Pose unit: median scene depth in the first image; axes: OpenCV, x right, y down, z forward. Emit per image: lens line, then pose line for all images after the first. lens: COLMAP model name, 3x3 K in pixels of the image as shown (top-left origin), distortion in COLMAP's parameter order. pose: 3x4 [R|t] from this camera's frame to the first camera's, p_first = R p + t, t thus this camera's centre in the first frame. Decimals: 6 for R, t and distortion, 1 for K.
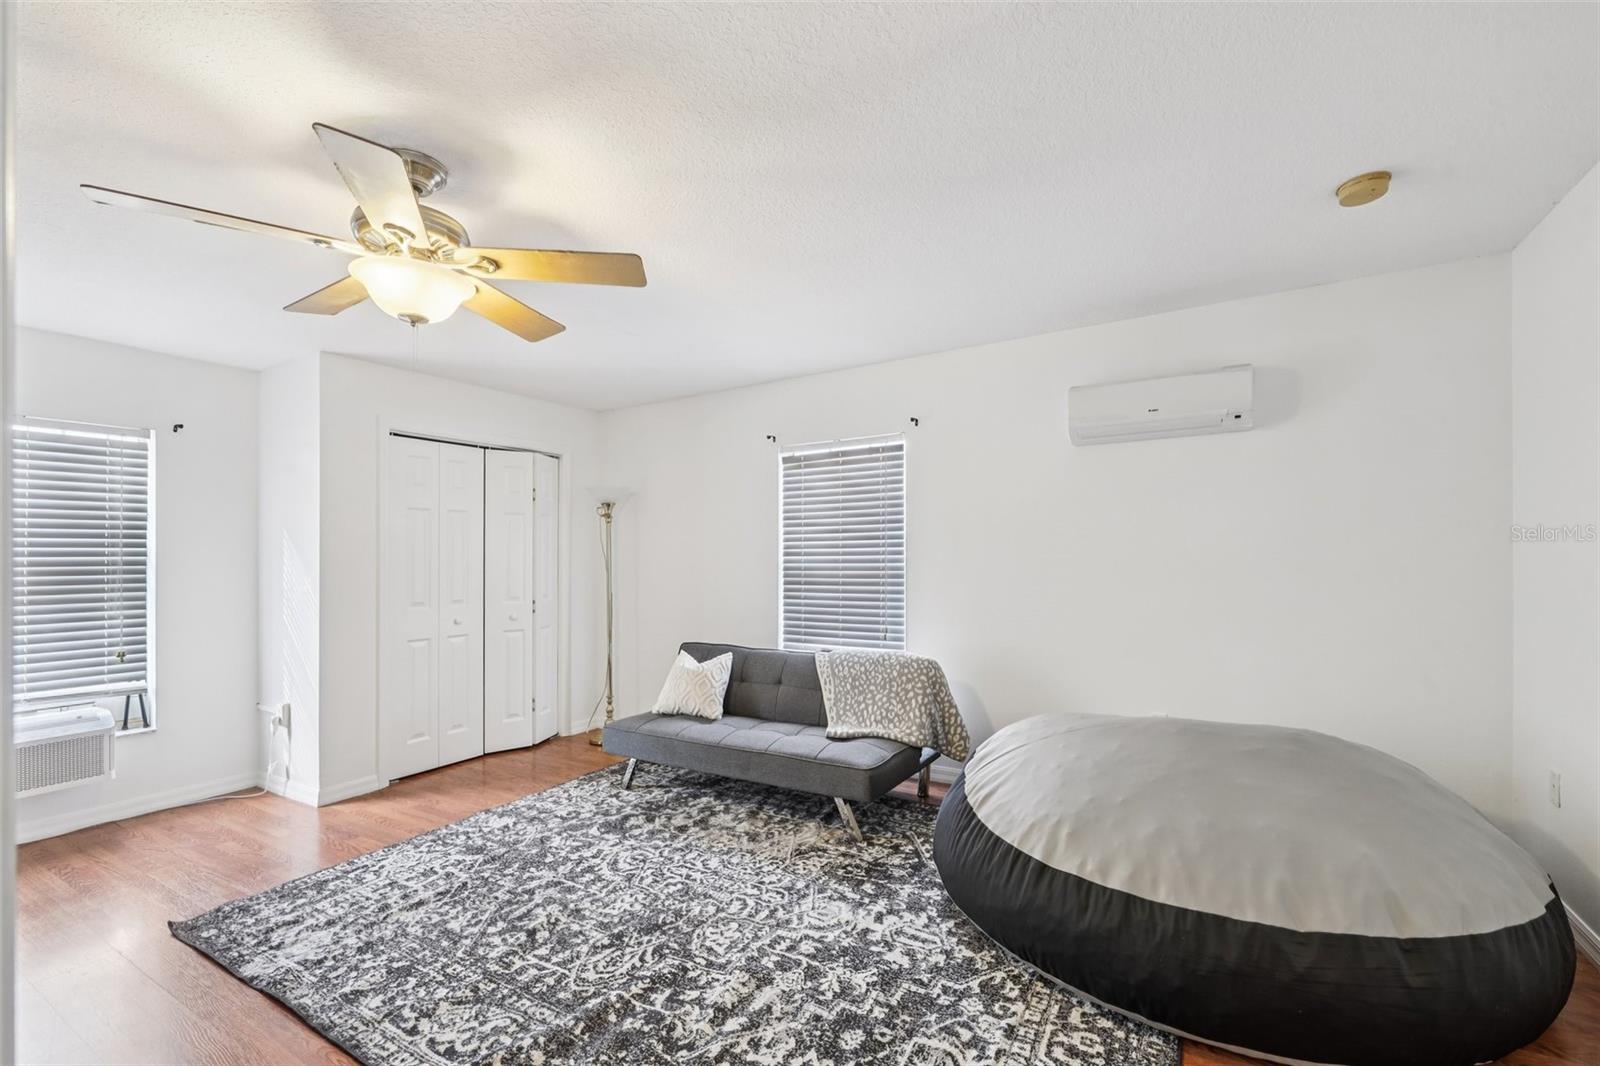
lens RADIAL K [[721.6, 0, 817.7], [0, 721.6, 541.6], [0, 0, 1]] dist [-0.000625, 0.000035]
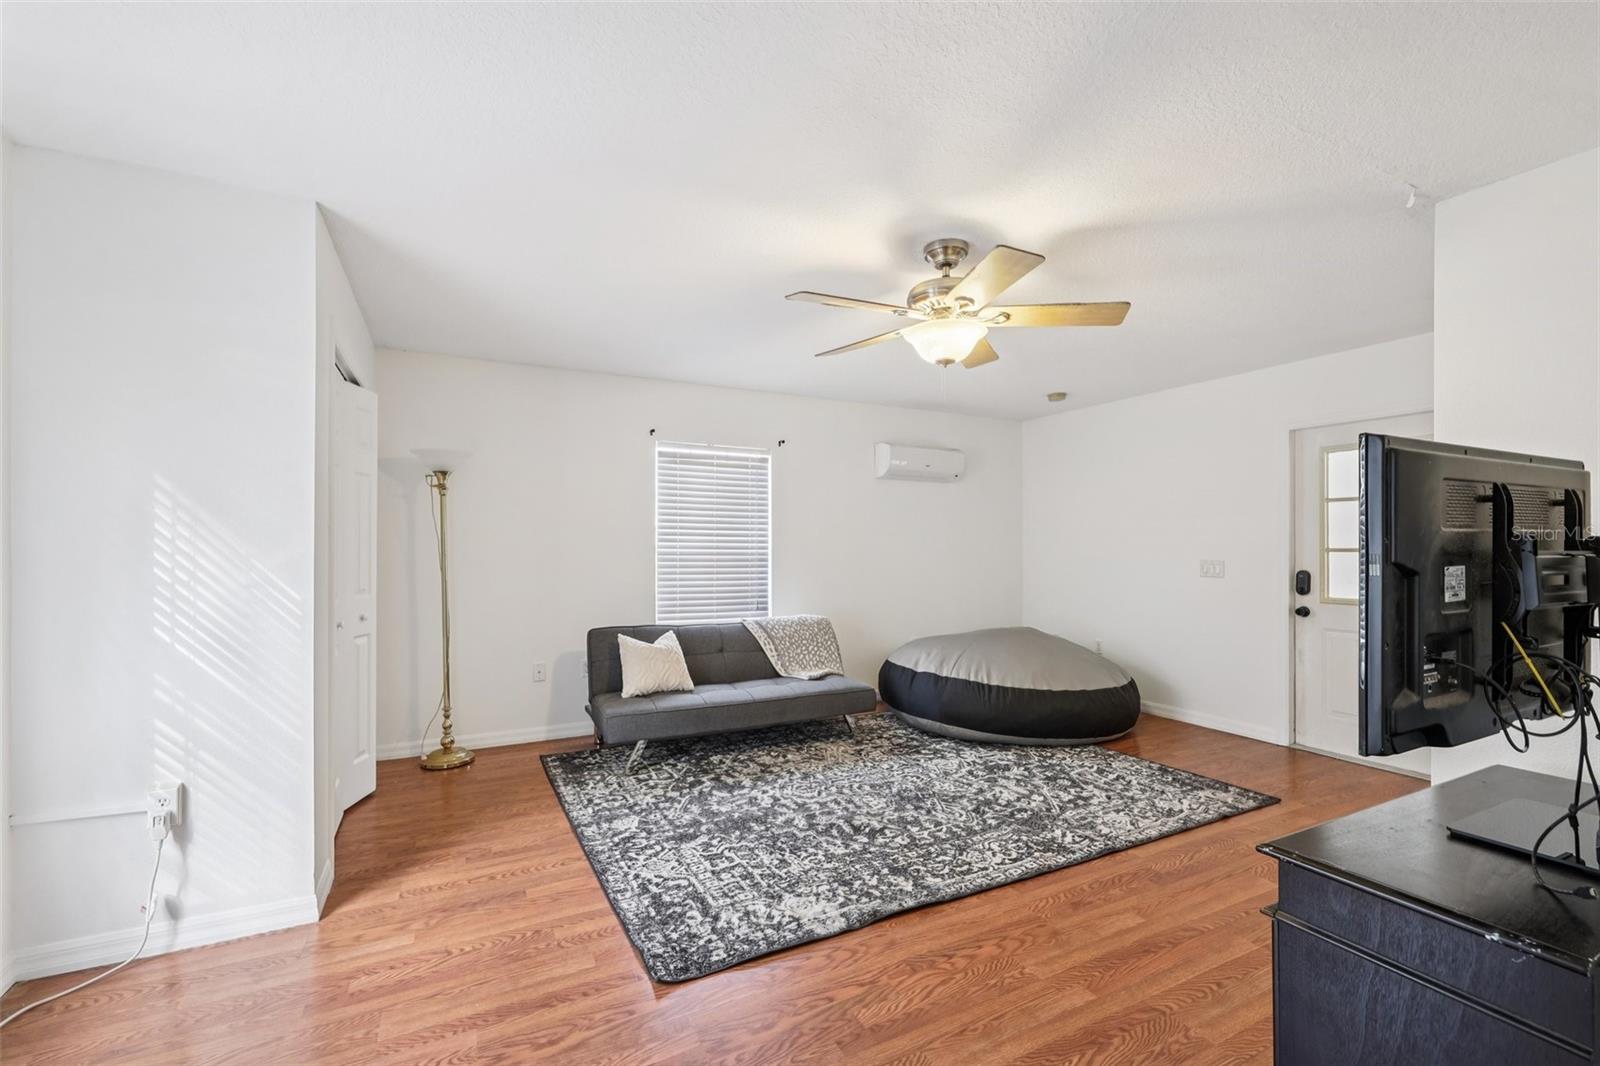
lens RADIAL K [[721.6, 0, 817.7], [0, 721.6, 541.6], [0, 0, 1]] dist [-0.000625, 0.000035]
pose [[0.485206, 0.025720, 0.874022, -1.336553], [-0.032670, 0.999403, -0.011273, 0.035929], [-0.873790, -0.023084, 0.485756, 0.404507]]
